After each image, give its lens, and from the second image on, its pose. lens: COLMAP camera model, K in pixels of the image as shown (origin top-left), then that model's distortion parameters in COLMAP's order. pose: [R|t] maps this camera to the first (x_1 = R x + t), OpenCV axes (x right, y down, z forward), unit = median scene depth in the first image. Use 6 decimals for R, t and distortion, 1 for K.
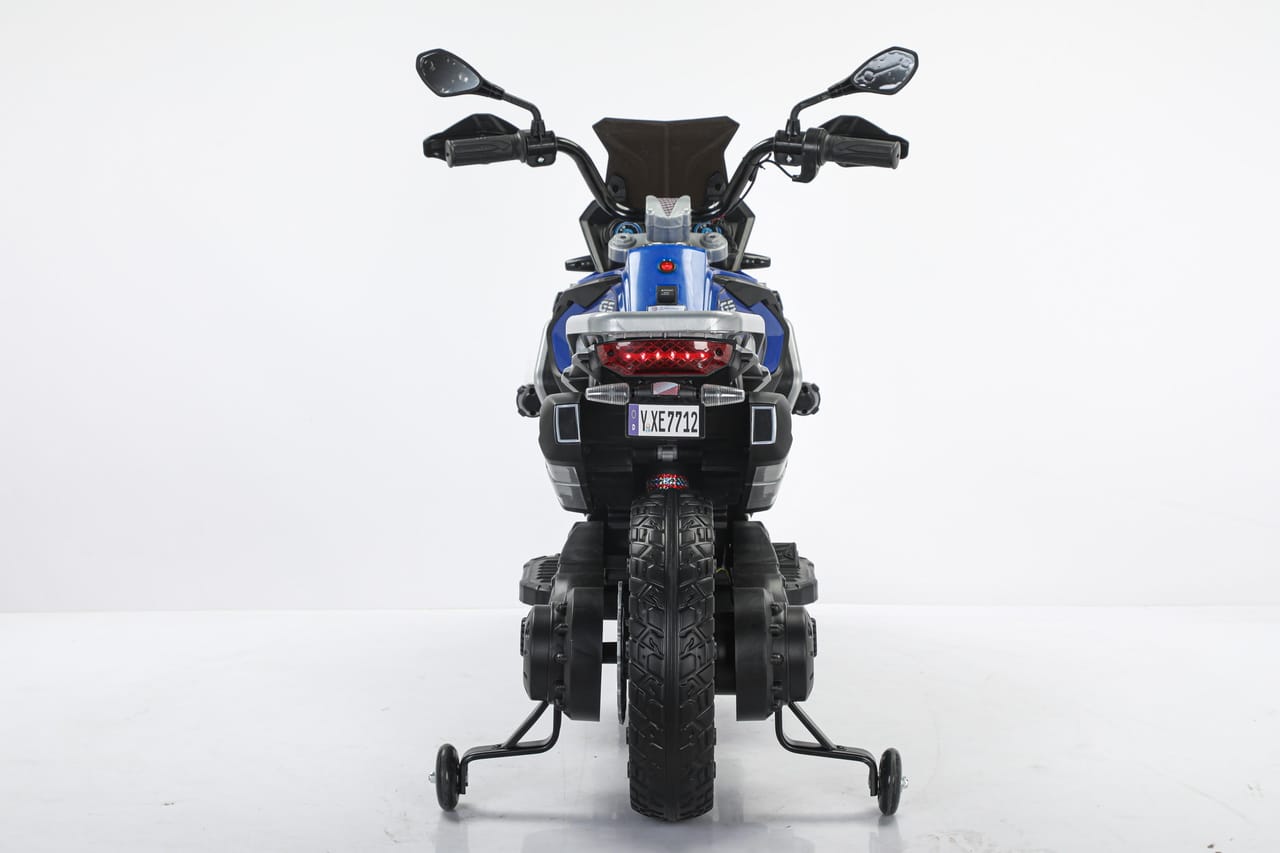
lens RADIAL K [[2974.3, 0, 608.6], [0, 2974.3, 425.7], [0, 0, 1]] dist [0.109786, 0.315862]
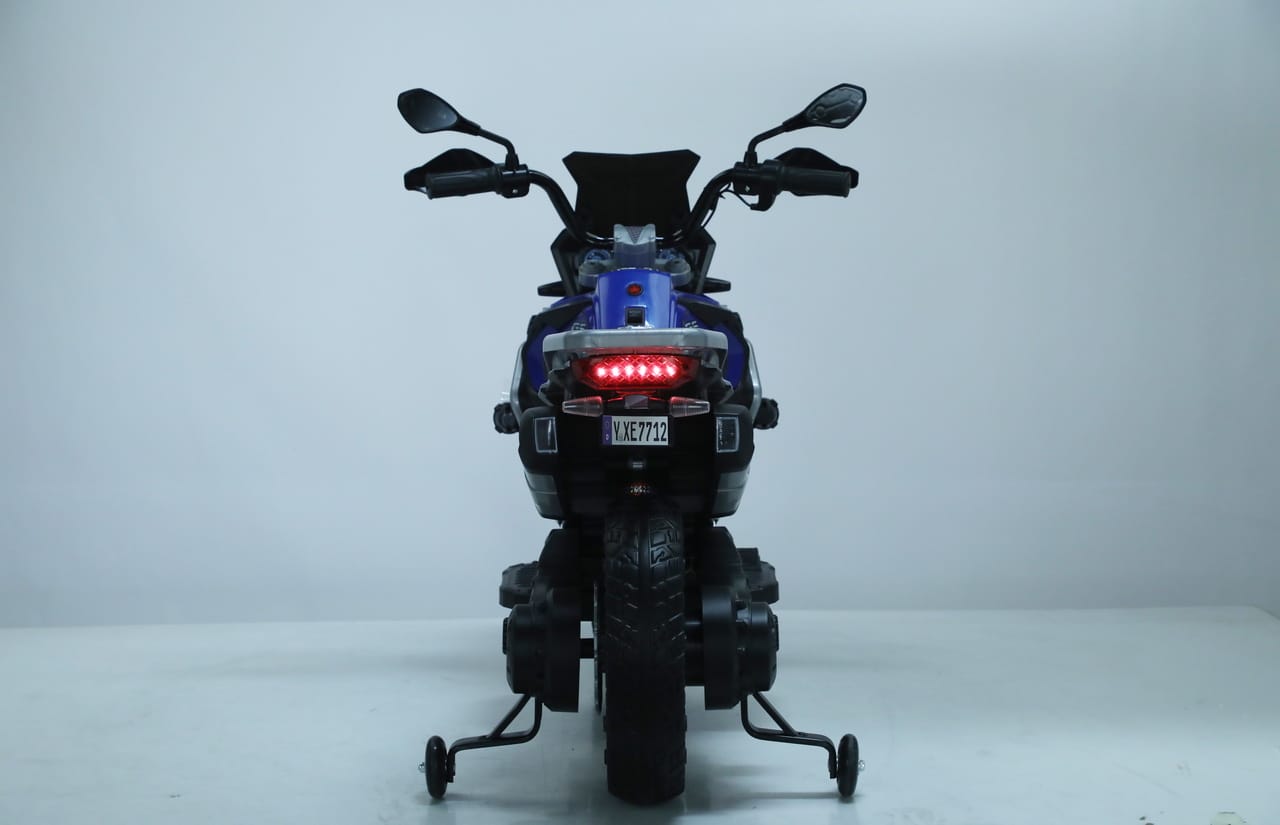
lens RADIAL K [[2935.9, 0, 640.0], [0, 2935.9, 412.5], [0, 0, 1]] dist [0.022448, 0.005041]
pose [[0.999636, -0.010499, 0.024851, -0.005038], [0.010885, 0.999821, -0.015448, 0.006734], [-0.024685, 0.015713, 0.999572, -0.052277]]
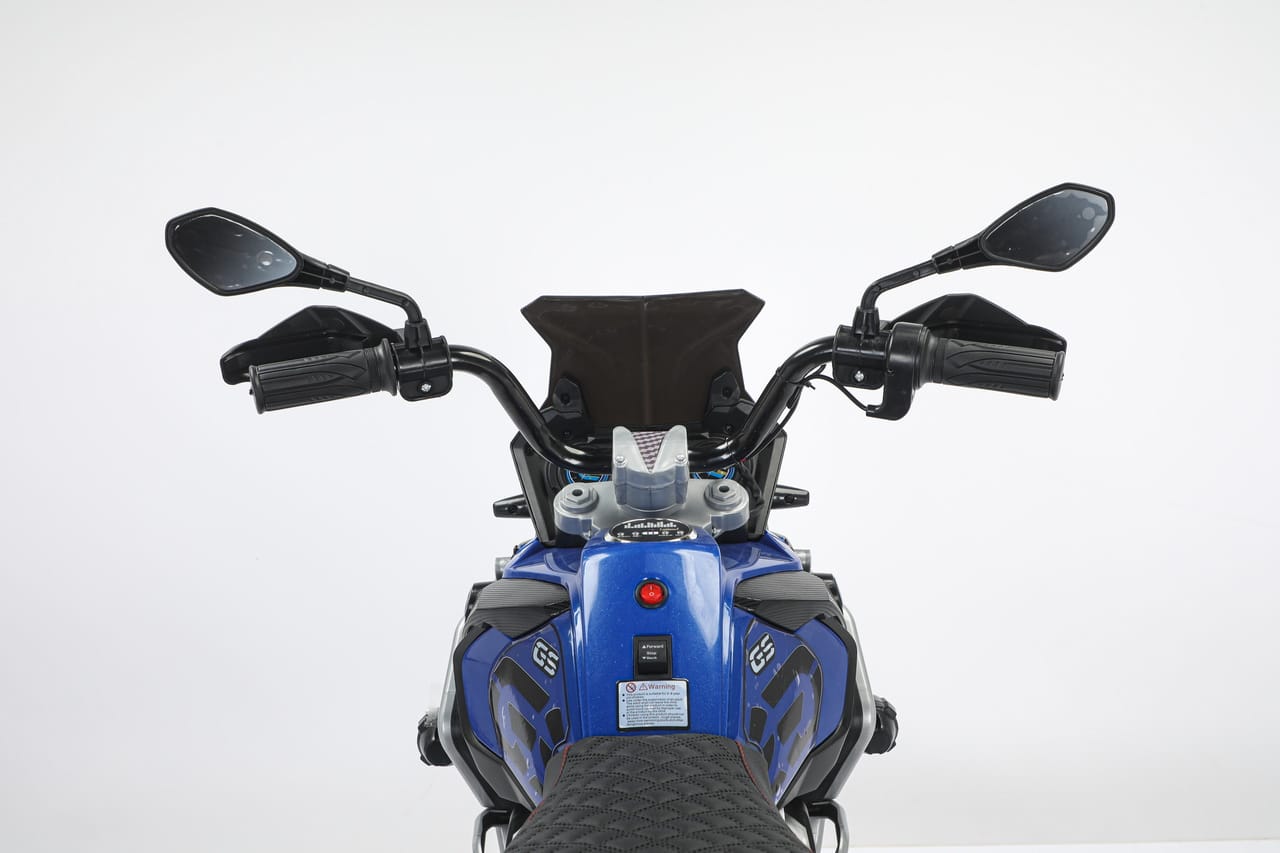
lens RADIAL K [[1710.7, 0, 640.0], [0, 1710.7, 426.5], [0, 0, 1]] dist [-0.017380, -0.027190]
pose [[0.999559, -0.026268, 0.013856, 0.013841], [0.025360, 0.997748, 0.062091, -0.102791], [-0.015455, -0.061712, 0.997974, 0.682324]]
